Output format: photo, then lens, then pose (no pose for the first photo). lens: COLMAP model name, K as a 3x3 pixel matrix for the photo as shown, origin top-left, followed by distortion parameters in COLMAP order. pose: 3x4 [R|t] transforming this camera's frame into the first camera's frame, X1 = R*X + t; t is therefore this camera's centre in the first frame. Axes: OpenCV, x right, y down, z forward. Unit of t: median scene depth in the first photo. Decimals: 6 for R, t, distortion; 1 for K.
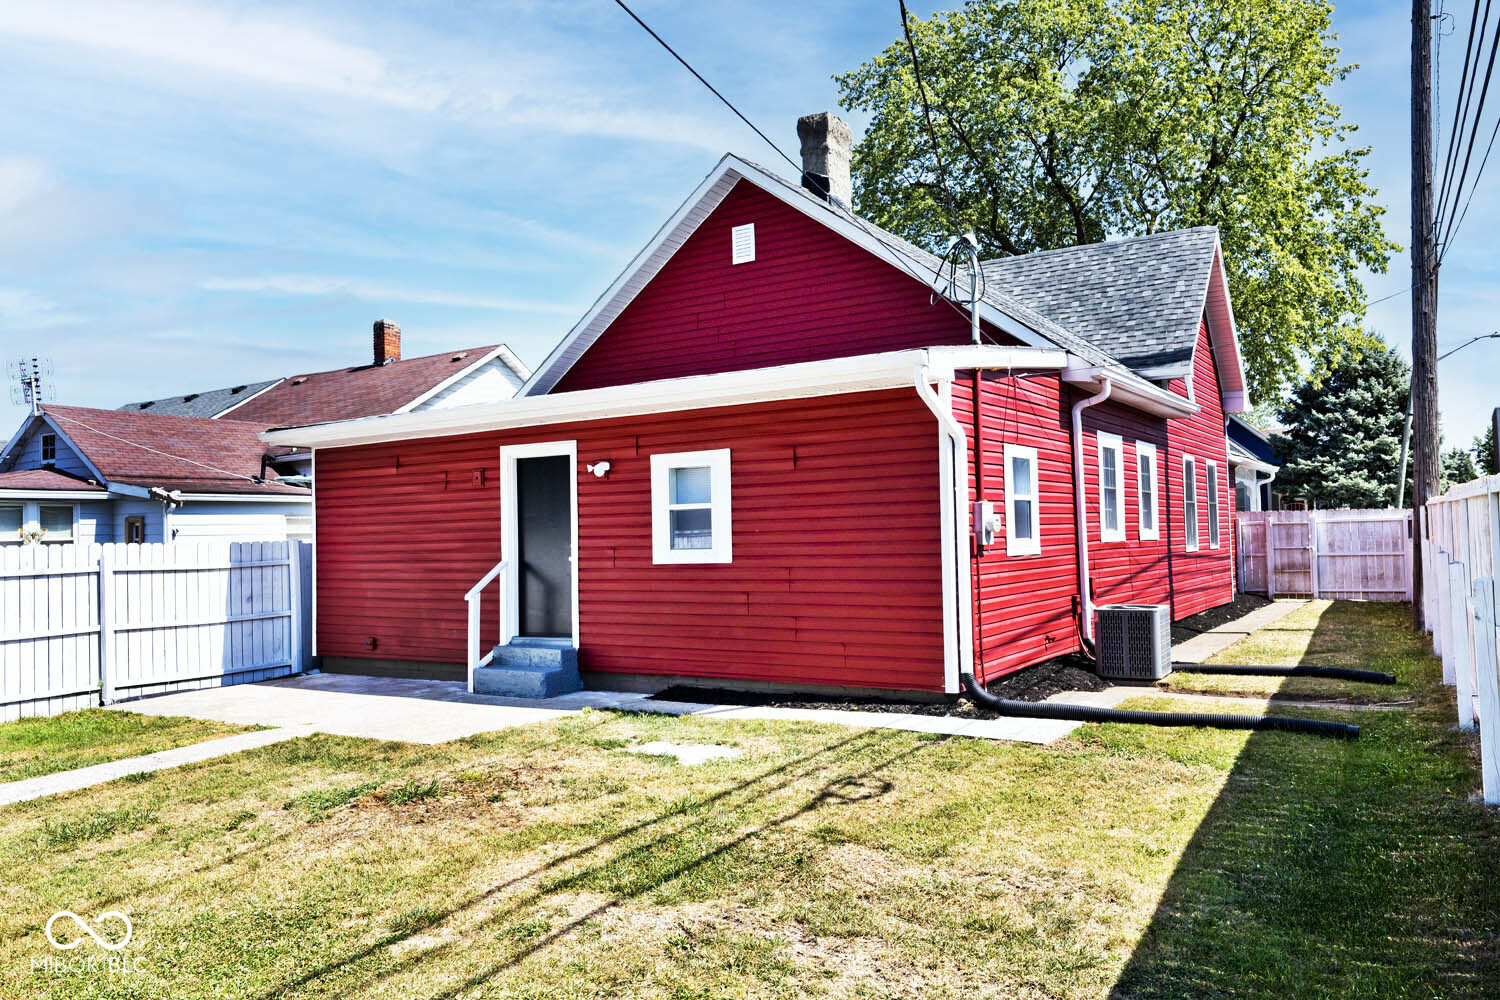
lens RADIAL K [[1092.9, 0, 749.6], [0, 1092.9, 501.5], [0, 0, 1]] dist [0.001153, -0.001904]
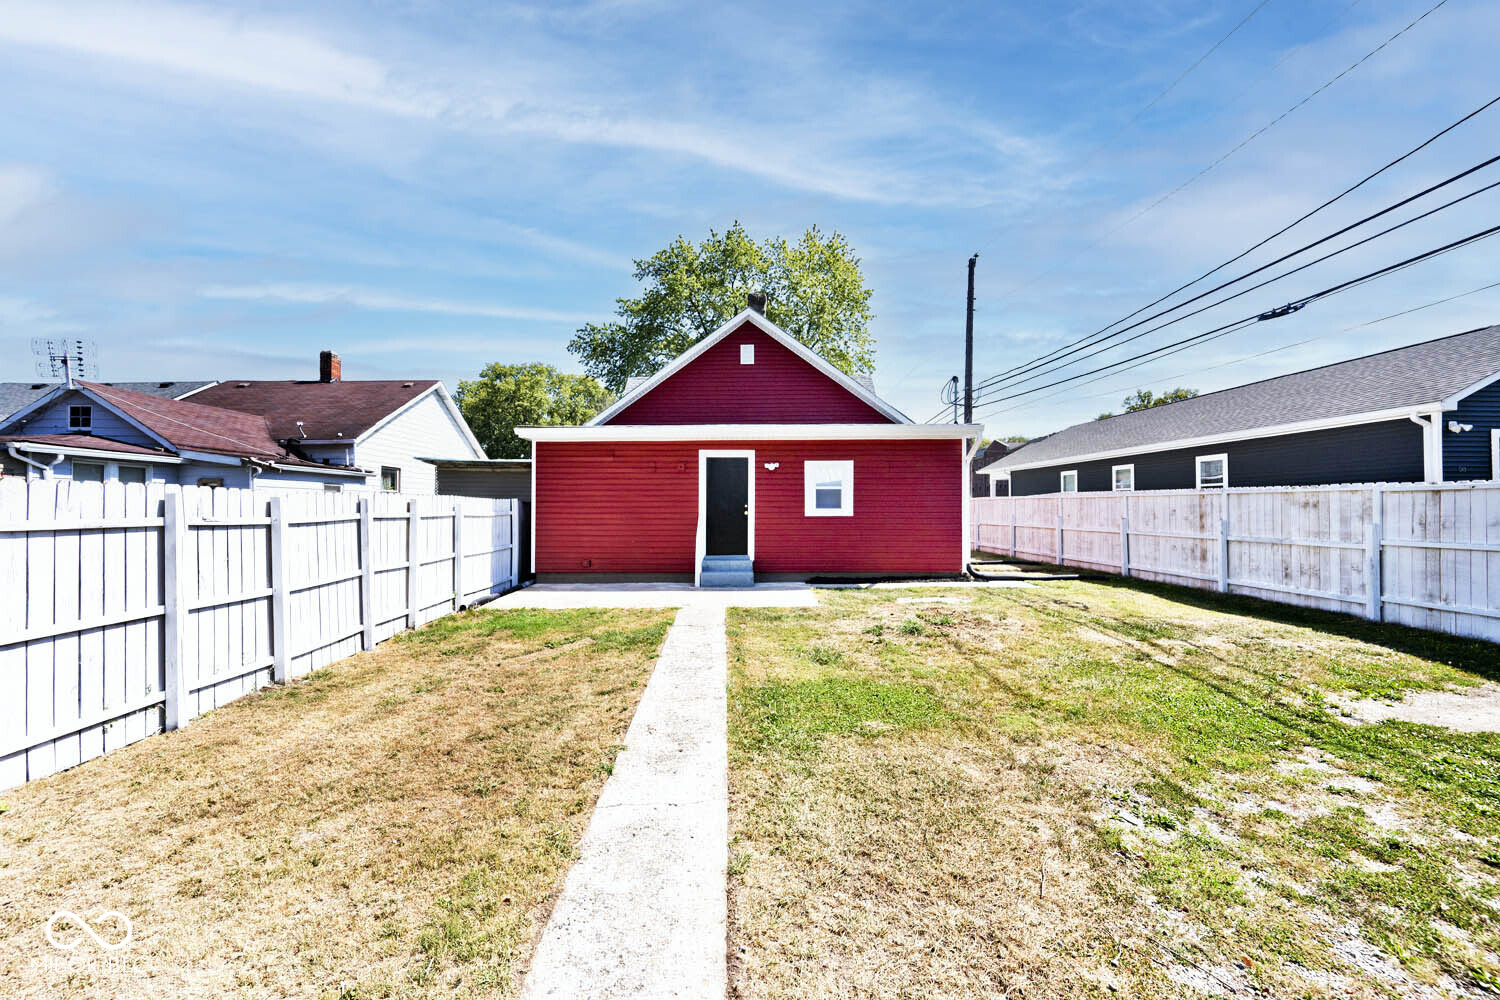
lens RADIAL K [[592.4, 0, 745.9], [0, 592.4, 509.6], [0, 0, 1]] dist [0.001744, 0.000146]
pose [[0.855823, 0.028132, 0.516503, -0.662884], [-0.037695, 0.999257, 0.008032, 0.036935], [-0.515893, -0.026344, 0.856248, 0.122764]]
